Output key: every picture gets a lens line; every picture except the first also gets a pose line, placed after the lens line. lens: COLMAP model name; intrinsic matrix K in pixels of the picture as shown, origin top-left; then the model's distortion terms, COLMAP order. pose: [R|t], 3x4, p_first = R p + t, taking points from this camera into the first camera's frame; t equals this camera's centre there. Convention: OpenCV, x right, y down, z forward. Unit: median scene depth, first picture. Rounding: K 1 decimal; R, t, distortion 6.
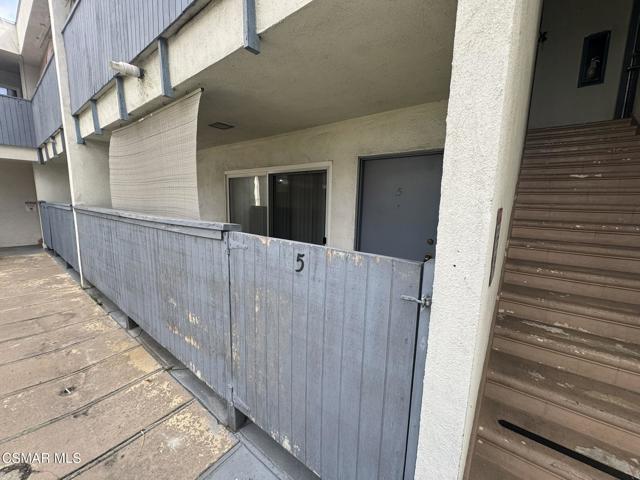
lens RADIAL K [[257.0, 0, 319.9], [0, 257.0, 237.5], [0, 0, 1]] dist [0.001944, 0.000084]
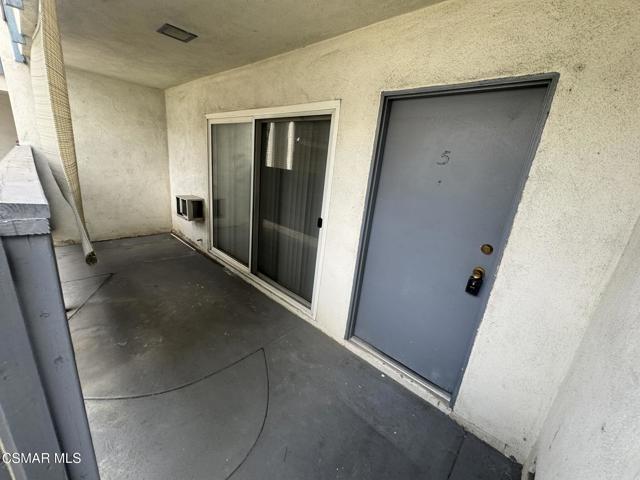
lens RADIAL K [[257.0, 0, 319.2], [0, 257.0, 241.4], [0, 0, 1]] dist [0.001944, 0.000084]
pose [[0.993647, 0.094134, -0.061682, 0.065657], [-0.083570, 0.984242, 0.155830, -0.048090], [0.075379, -0.149685, 0.985856, 0.310735]]
